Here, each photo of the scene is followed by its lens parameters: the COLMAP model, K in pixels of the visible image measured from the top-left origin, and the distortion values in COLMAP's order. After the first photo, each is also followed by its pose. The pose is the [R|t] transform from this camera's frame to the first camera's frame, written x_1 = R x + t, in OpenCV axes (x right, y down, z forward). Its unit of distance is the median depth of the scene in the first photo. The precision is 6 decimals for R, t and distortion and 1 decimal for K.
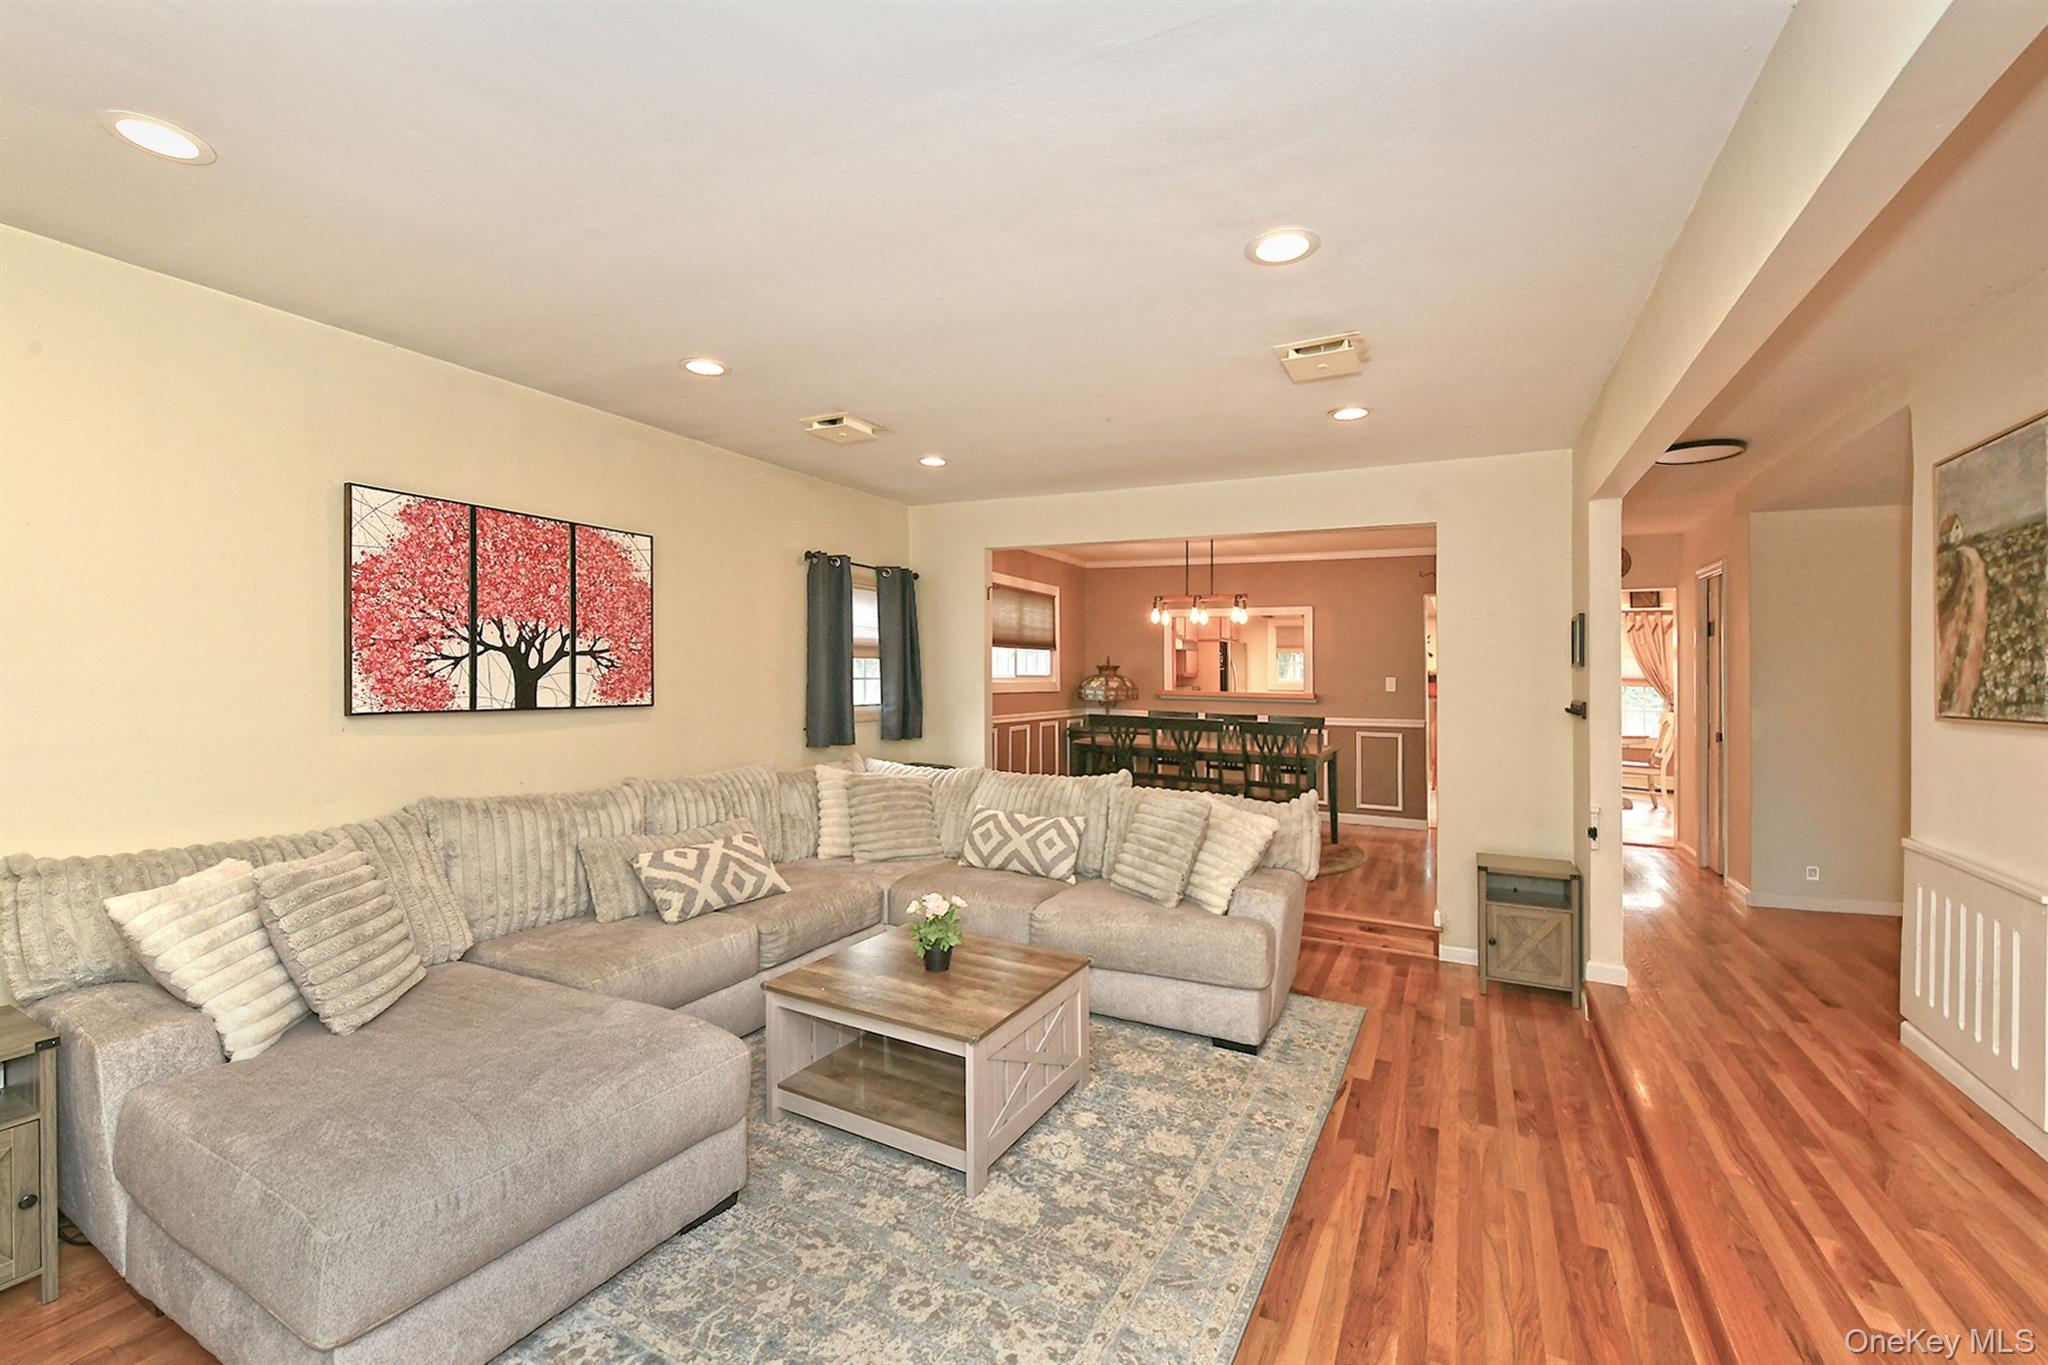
lens RADIAL K [[861.9, 0, 1029.3], [0, 861.9, 629.3], [0, 0, 1]] dist [-0.010555, -0.000853]
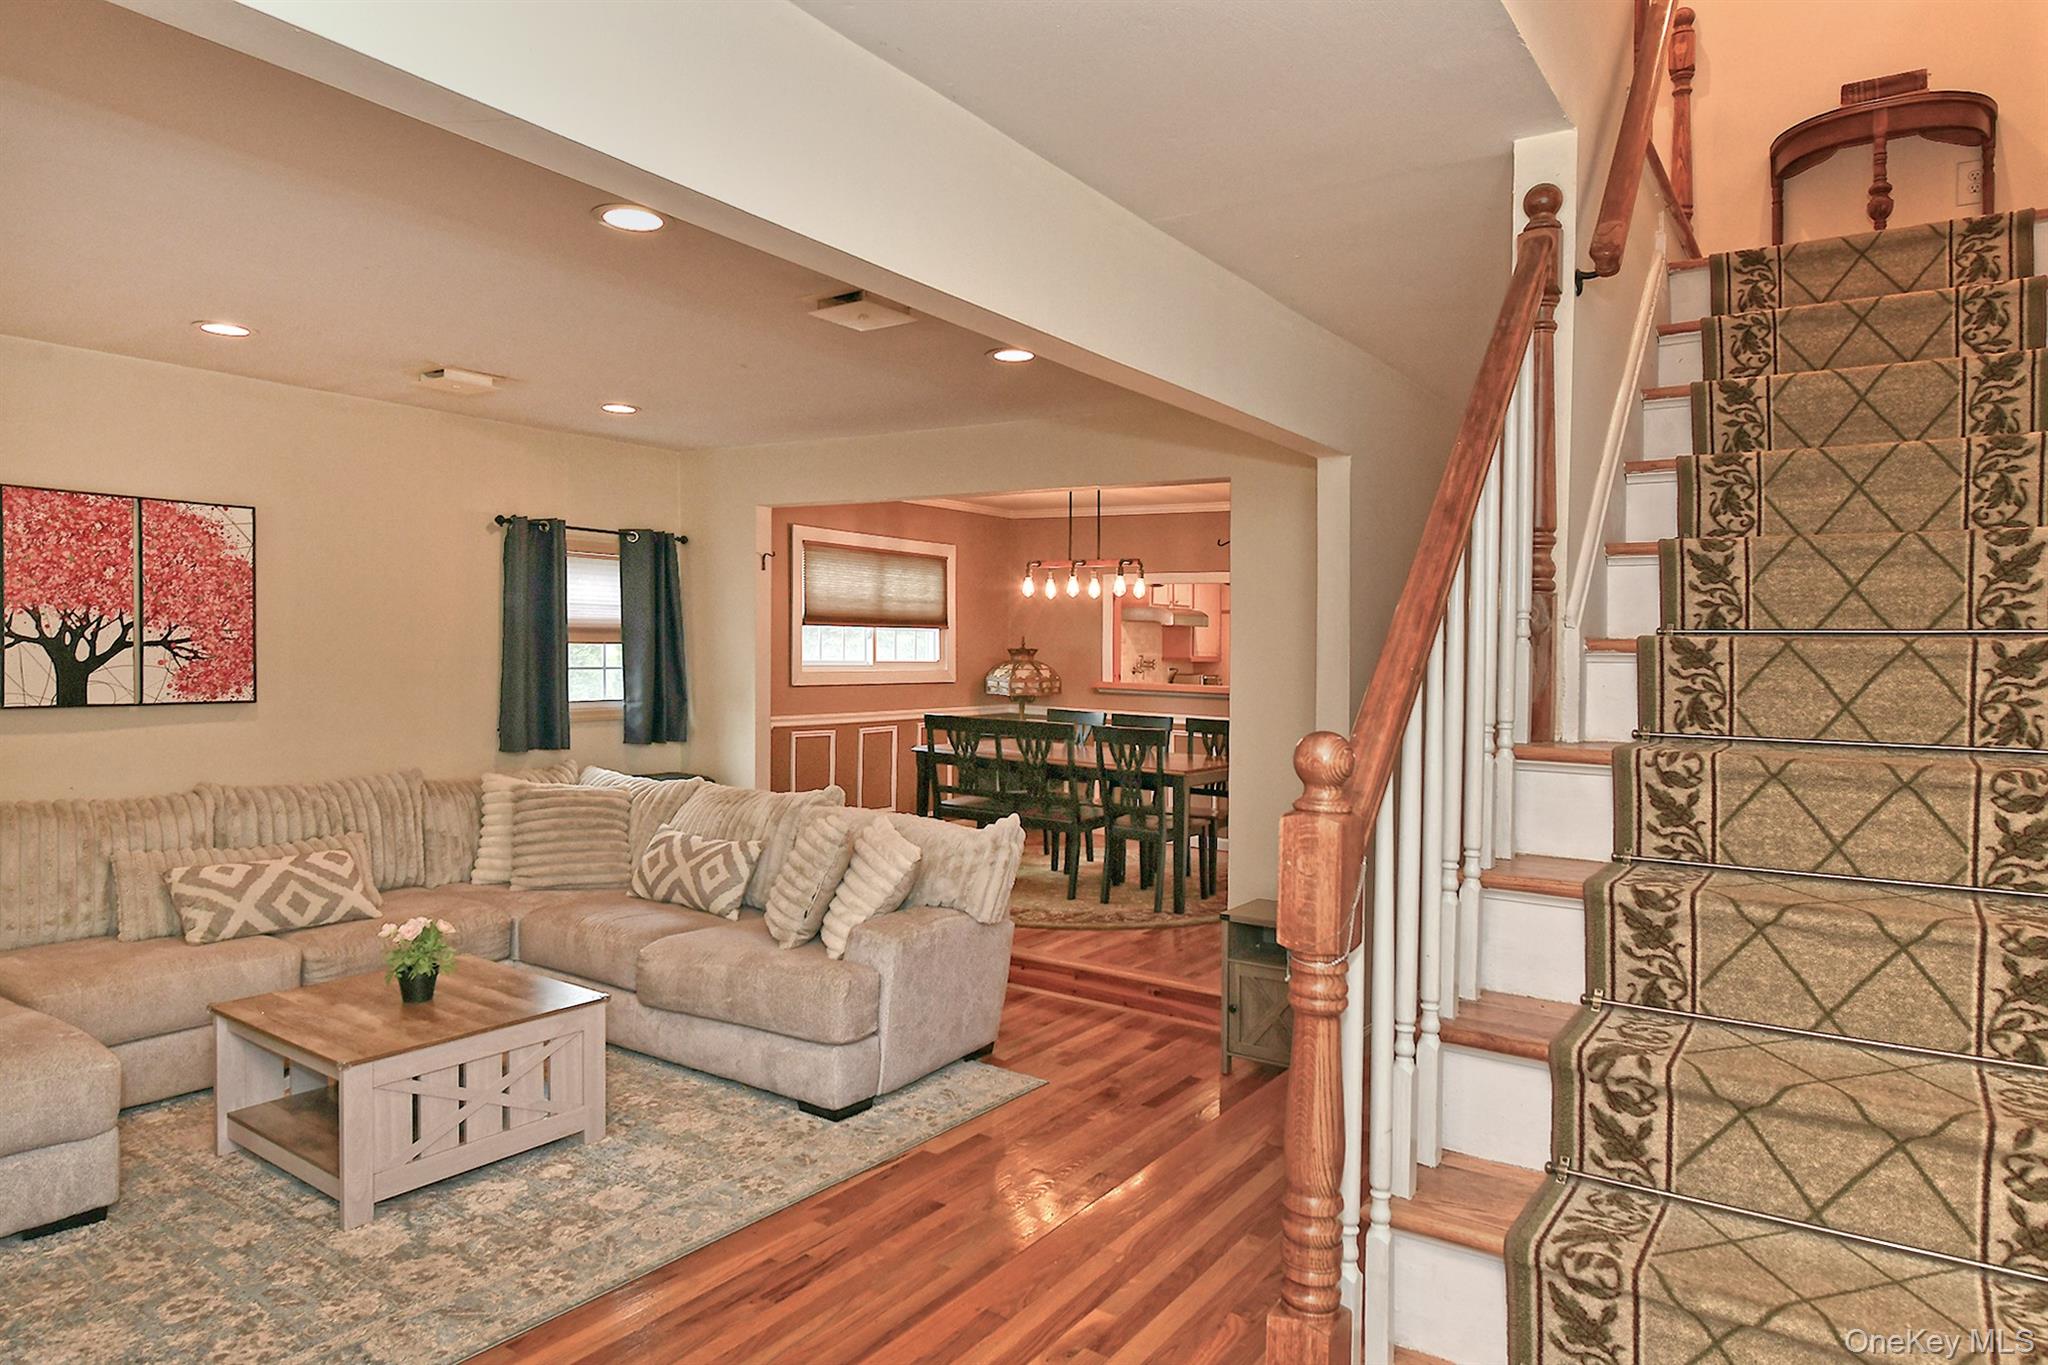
lens RADIAL K [[1243.0, 0, 1095.0], [0, 1243.0, 602.9], [0, 0, 1]] dist [-0.011336, 0.003992]
pose [[0.994544, 0.001892, -0.104303, 0.611288], [-0.000139, 0.999859, 0.016810, -0.037410], [0.104320, -0.016703, 0.994404, -0.178200]]
